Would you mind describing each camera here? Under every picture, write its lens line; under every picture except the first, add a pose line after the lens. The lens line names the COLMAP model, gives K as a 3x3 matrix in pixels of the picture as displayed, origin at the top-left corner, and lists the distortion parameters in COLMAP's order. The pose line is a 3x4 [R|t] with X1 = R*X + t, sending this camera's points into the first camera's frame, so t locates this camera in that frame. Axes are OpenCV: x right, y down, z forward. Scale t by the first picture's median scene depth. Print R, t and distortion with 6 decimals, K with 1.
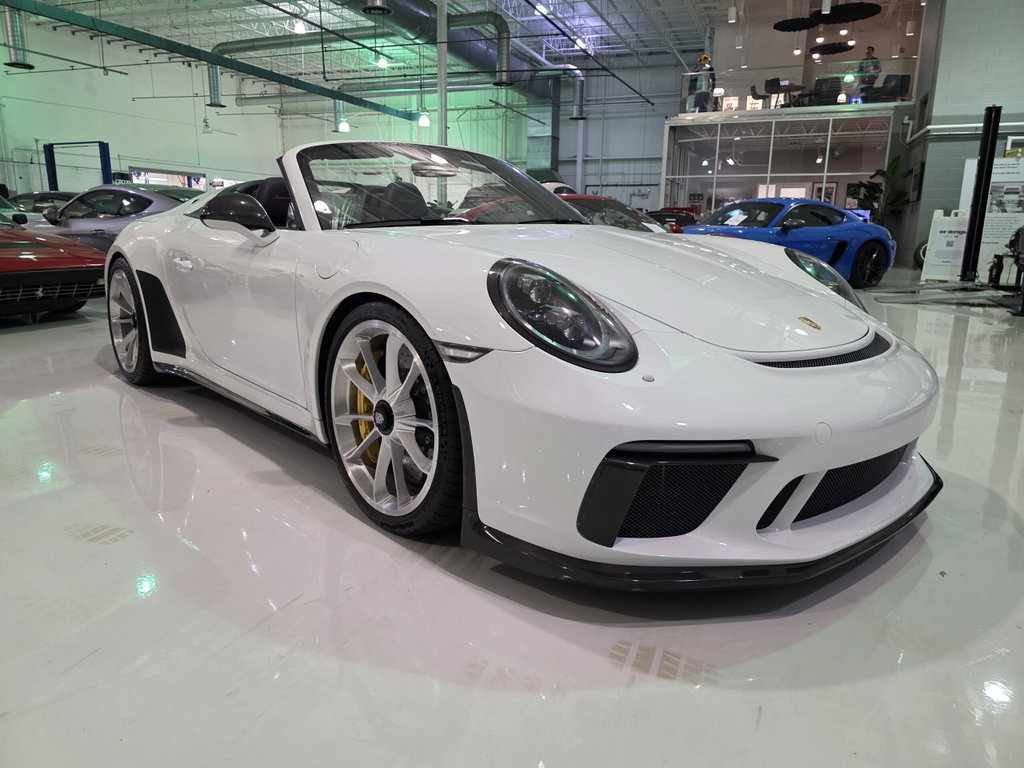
lens RADIAL K [[692.7, 0, 495.1], [0, 692.7, 376.2], [0, 0, 1]] dist [0.058622, -0.056606]
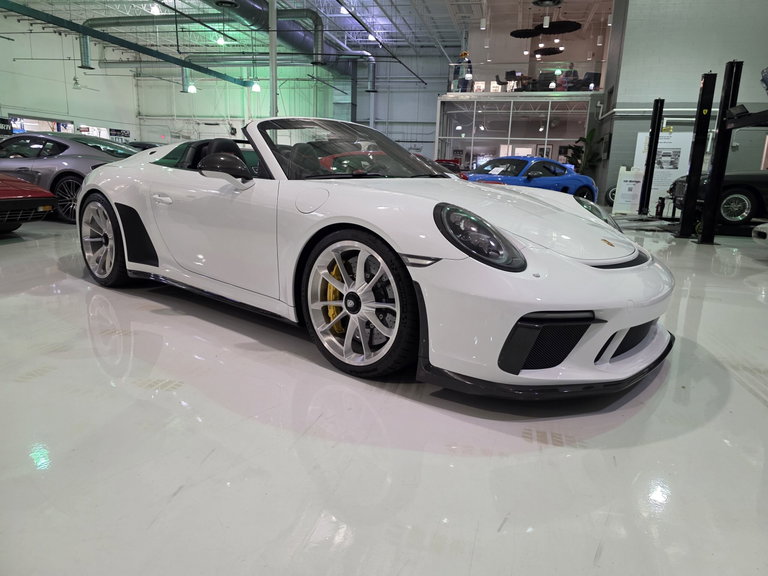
lens RADIAL K [[519.5, 0, 380.2], [0, 519.5, 281.7], [0, 0, 1]] dist [0.058622, -0.056606]
pose [[0.988972, -0.009135, 0.147821, -0.032470], [0.009001, 0.999958, 0.001576, 0.001256], [-0.147829, -0.000228, 0.989013, -0.019422]]
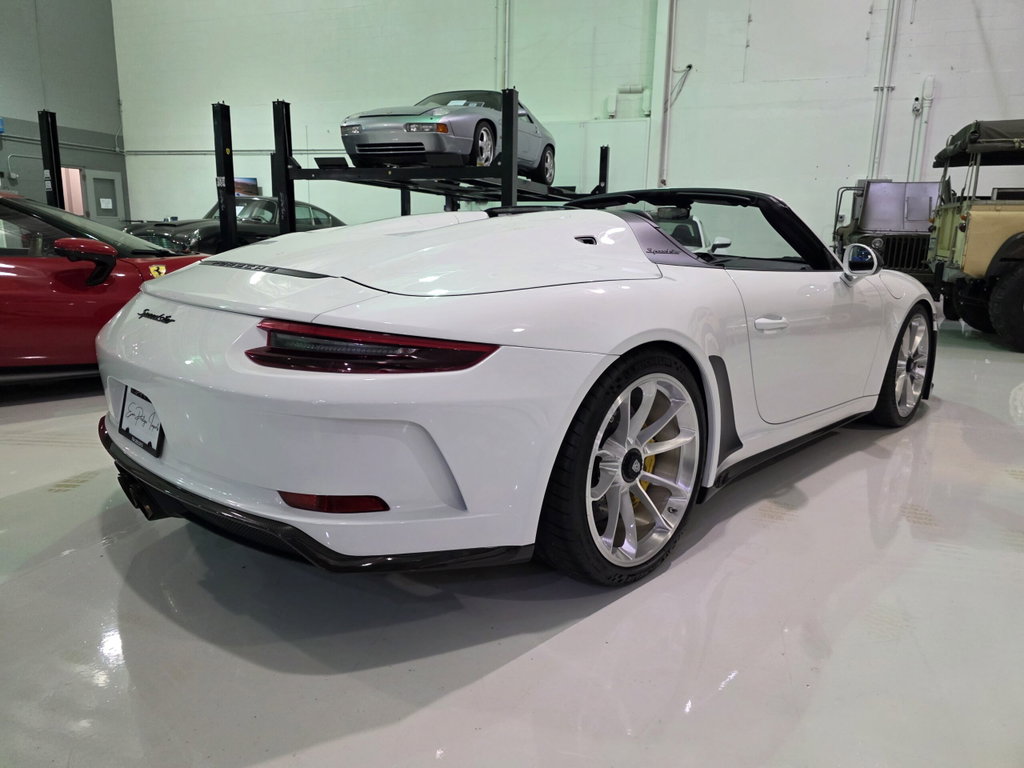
lens RADIAL K [[692.7, 0, 510.4], [0, 692.7, 376.3], [0, 0, 1]] dist [0.058622, -0.056606]
pose [[-0.059695, -0.210606, 0.975747, -0.233676], [0.190498, 0.957122, 0.218240, -0.063802], [-0.979871, 0.198906, -0.017015, 0.251219]]
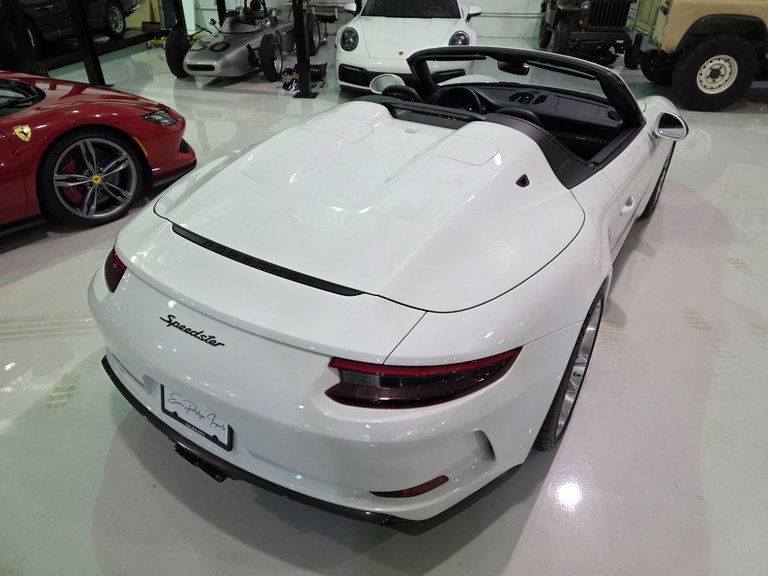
lens RADIAL K [[519.5, 0, 387.3], [0, 519.5, 287.8], [0, 0, 1]] dist [0.058622, -0.056606]
pose [[-0.292496, -0.526424, 0.798326, -0.196692], [0.187961, 0.786901, 0.587756, -0.113355], [-0.937612, 0.321970, -0.131218, 0.281389]]
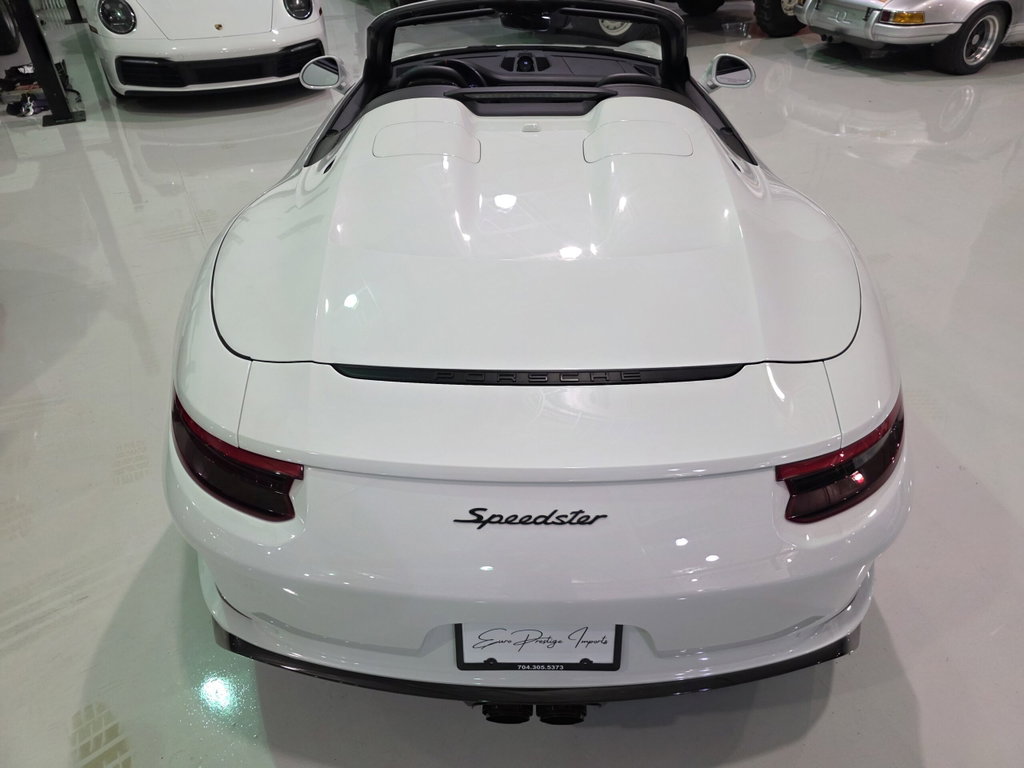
lens RADIAL K [[692.7, 0, 527.4], [0, 692.7, 385.3], [0, 0, 1]] dist [0.058622, -0.056606]
pose [[-0.748400, -0.397828, 0.530688, -0.149369], [0.142410, 0.685087, 0.714405, -0.121355], [-0.647778, 0.610236, -0.456065, 0.329448]]
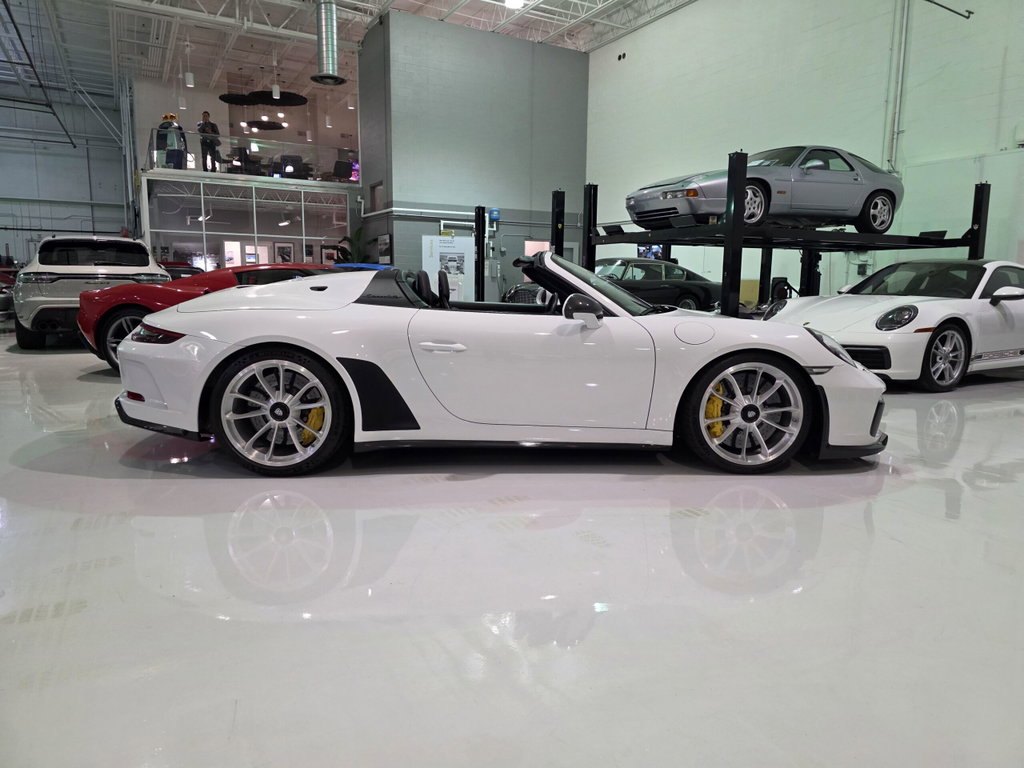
lens RADIAL K [[692.7, 0, 509.7], [0, 692.7, 379.2], [0, 0, 1]] dist [0.058622, -0.056606]
pose [[0.628598, -0.112578, 0.769539, -0.242352], [0.159642, 0.987076, 0.013999, -0.019646], [-0.761169, 0.114051, 0.638446, 0.033210]]
